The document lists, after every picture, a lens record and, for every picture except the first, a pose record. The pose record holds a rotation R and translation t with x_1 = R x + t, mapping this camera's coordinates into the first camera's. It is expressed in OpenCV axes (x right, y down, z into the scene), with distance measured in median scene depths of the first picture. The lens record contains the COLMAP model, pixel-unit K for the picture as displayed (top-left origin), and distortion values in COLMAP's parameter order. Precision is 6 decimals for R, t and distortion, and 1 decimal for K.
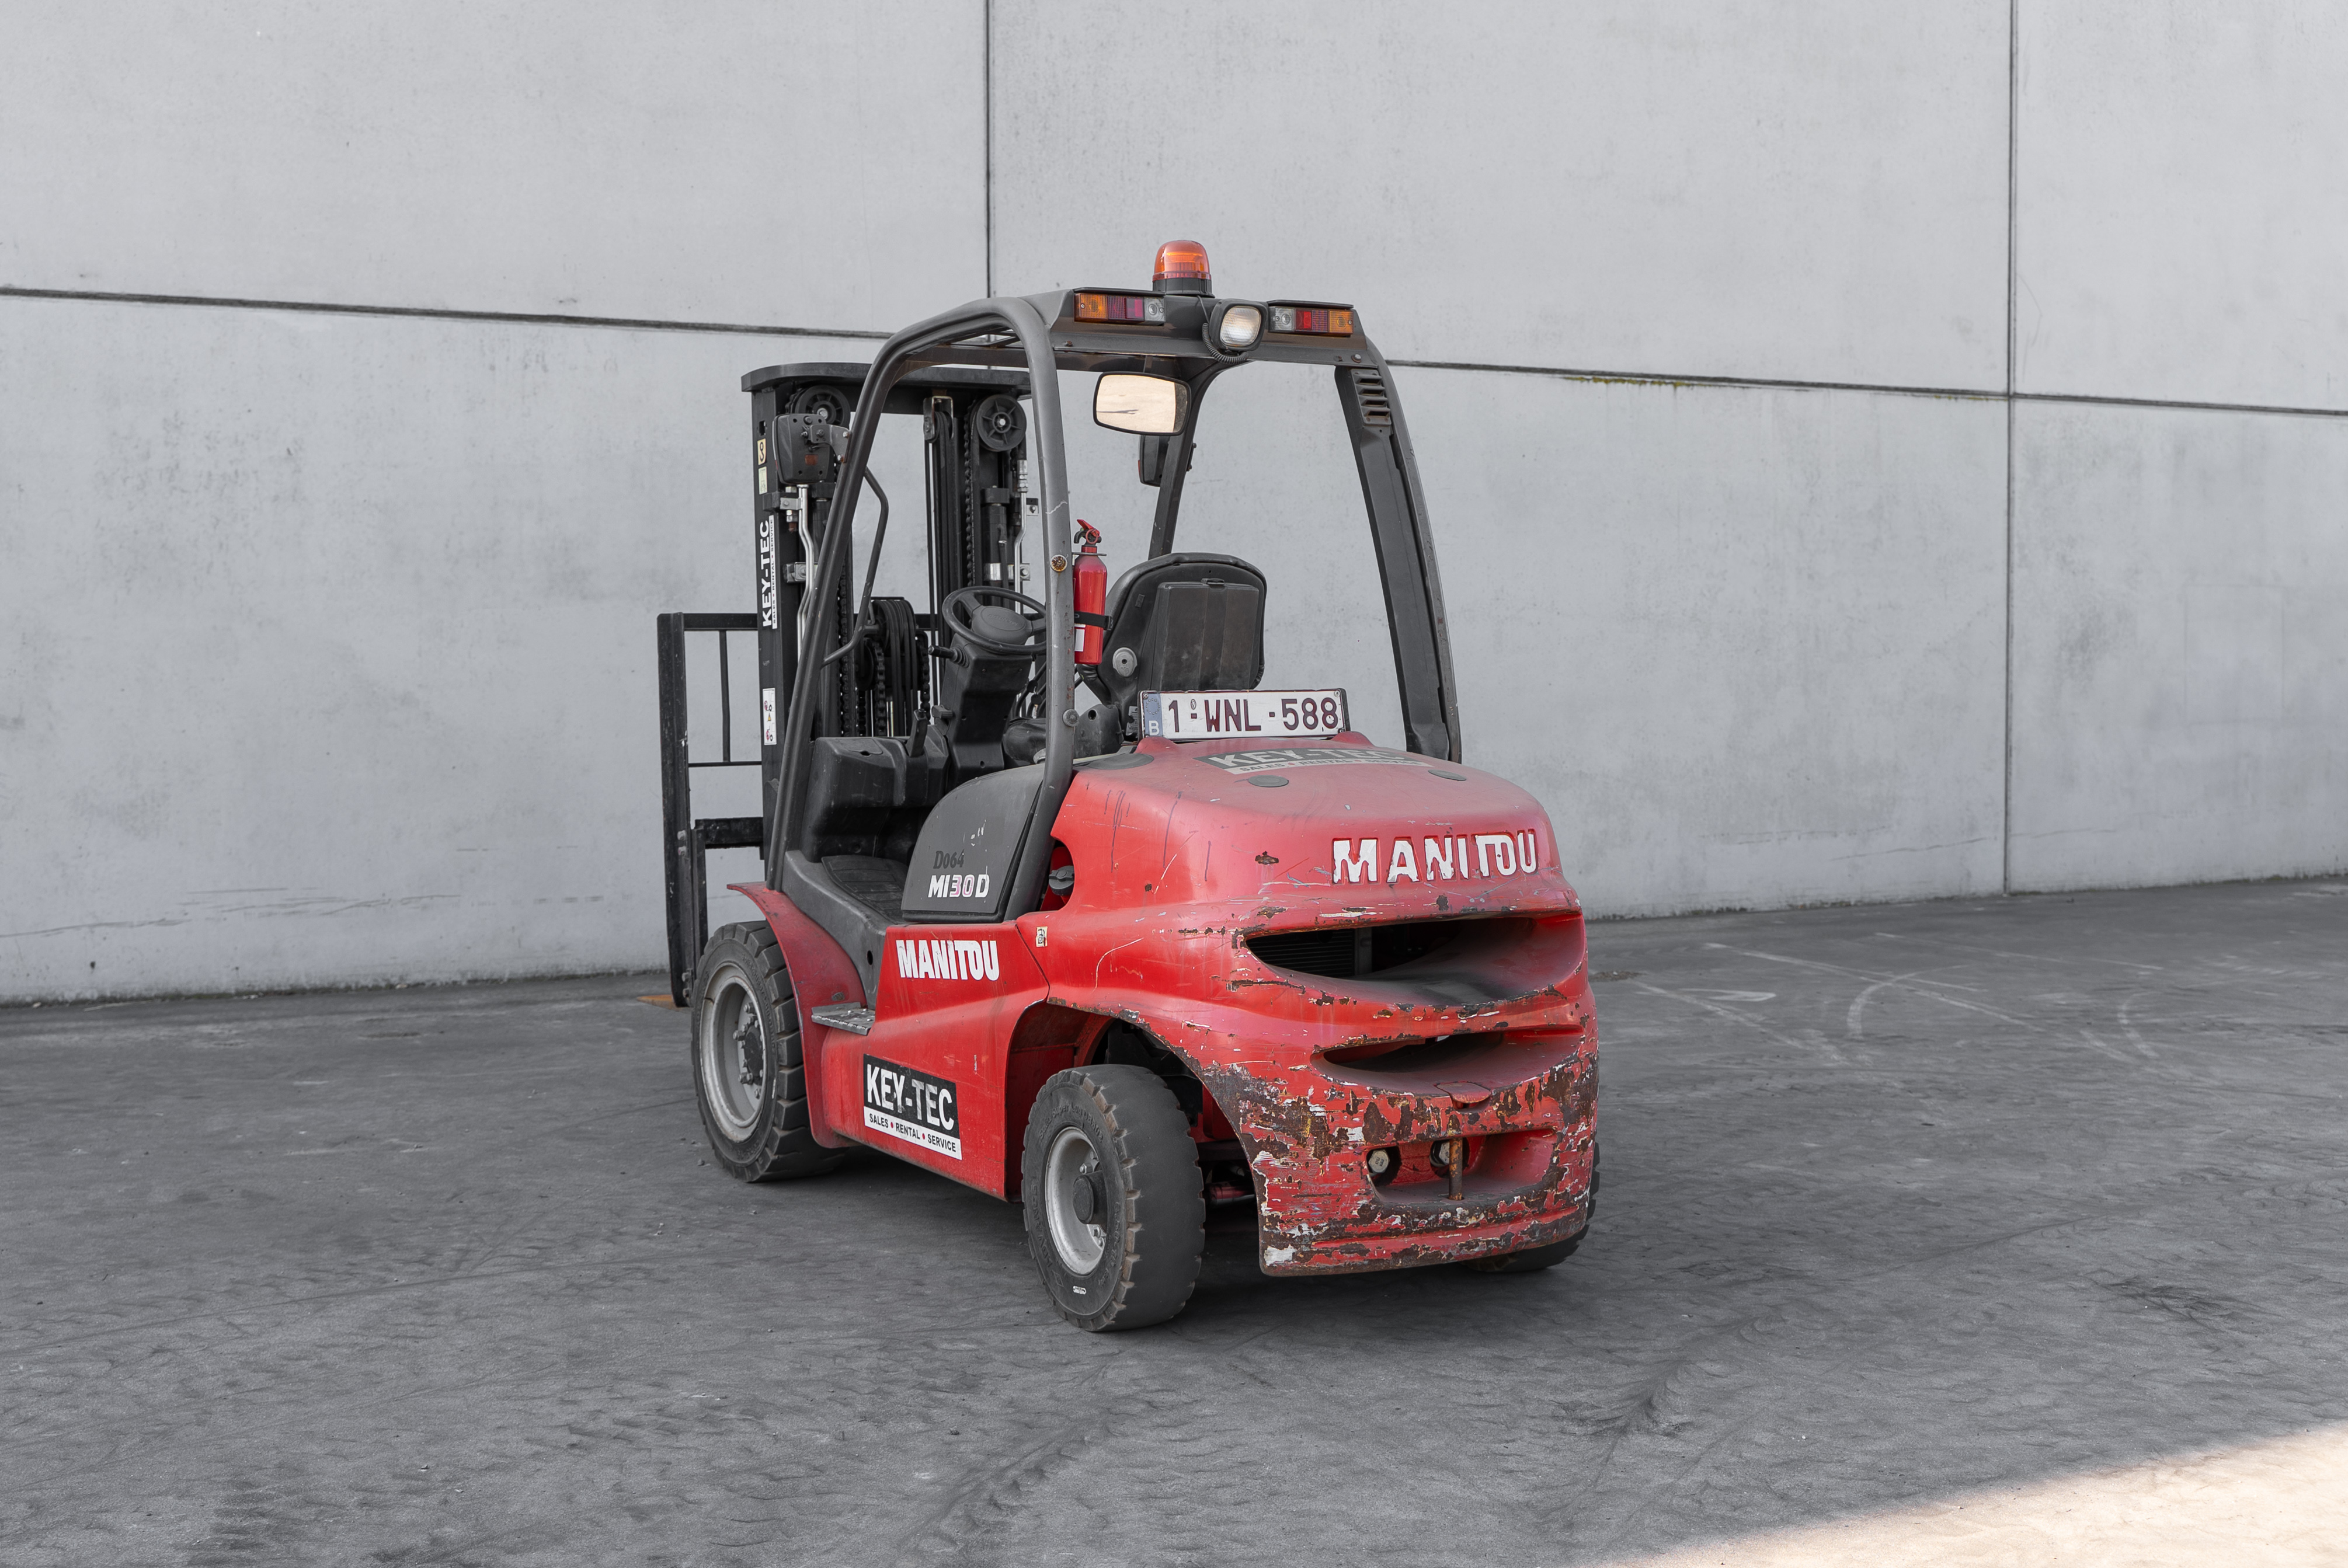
lens RADIAL K [[2743.5, 0, 1149.3], [0, 2743.5, 736.5], [0, 0, 1]] dist [-0.004340, 0.000000]
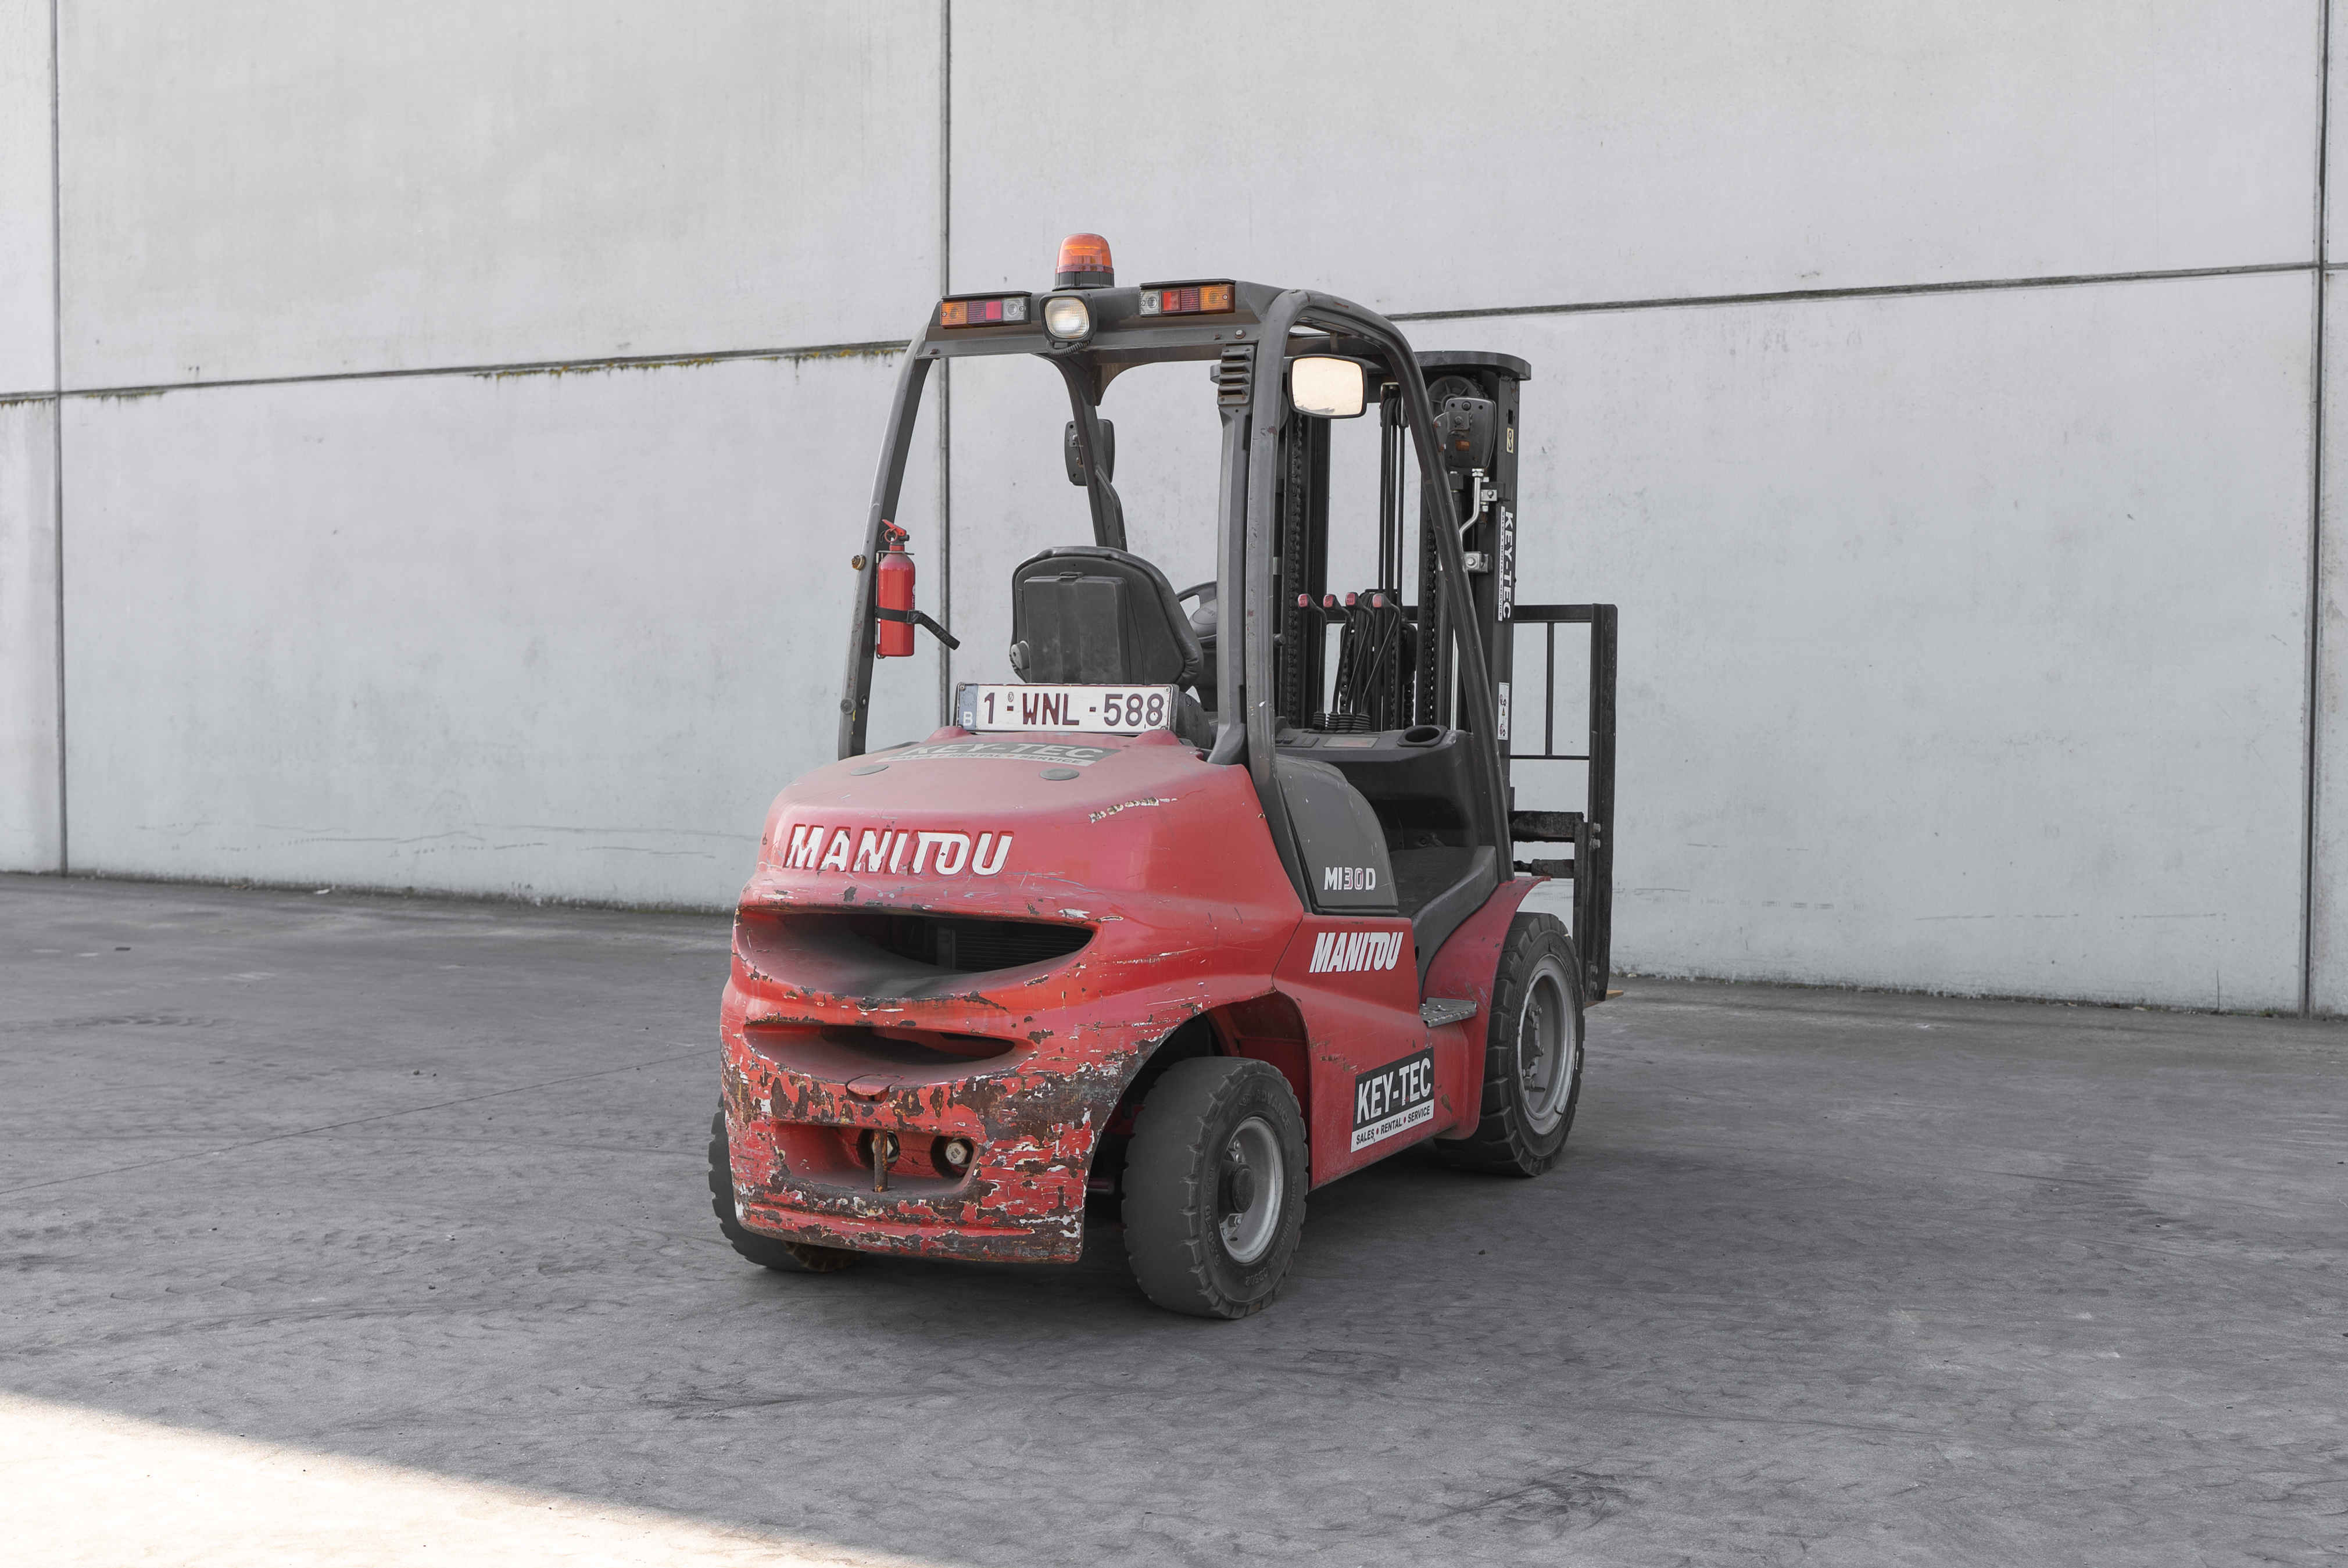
lens RADIAL K [[3031.8, 0, 1175.8], [0, 3031.8, 783.3], [0, 0, 1]] dist [-0.004234, 0.000000]
pose [[0.553844, 0.043825, -0.831466, 0.953765], [-0.030948, 0.999007, 0.032041, -0.017093], [0.832045, 0.007986, 0.554651, 0.414682]]
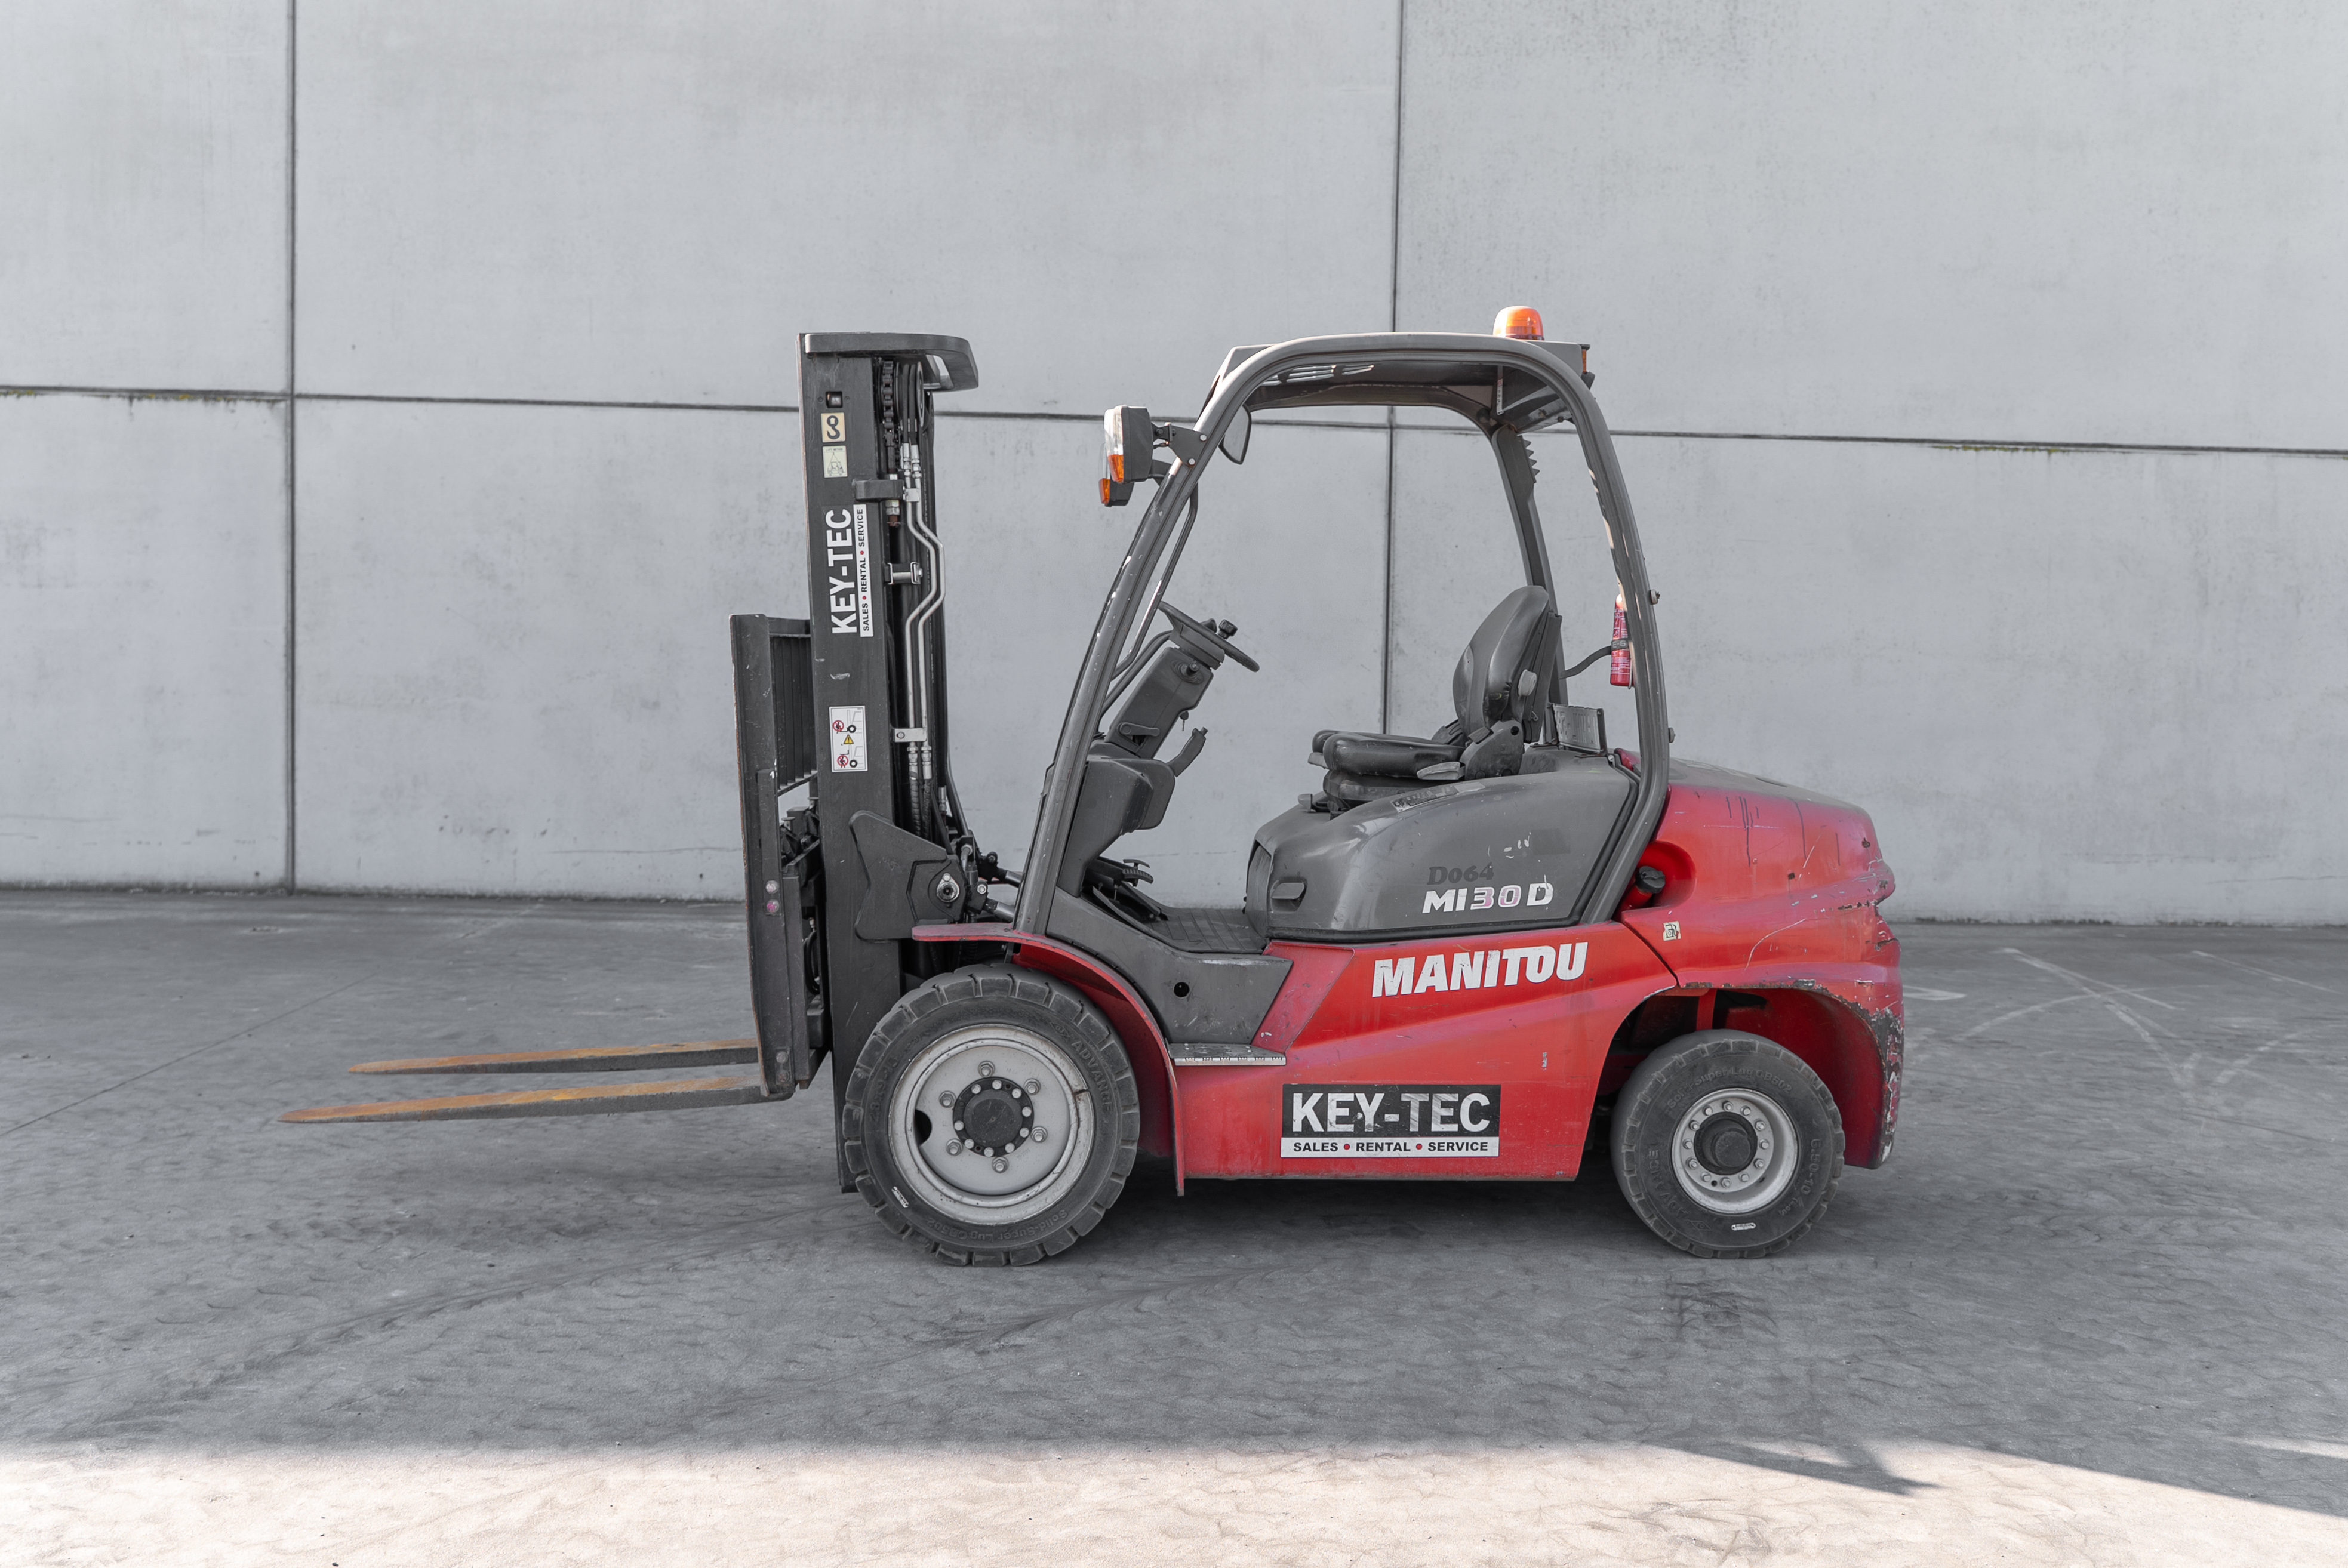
lens RADIAL K [[2027.3, 0, 1239.0], [0, 2027.3, 766.9], [0, 0, 1]] dist [0.002842, -0.006636]
pose [[0.917142, 0.040271, -0.396520, 0.473236], [-0.036091, 0.999186, 0.018001, -0.004481], [0.396922, -0.002198, 0.917850, 0.227210]]
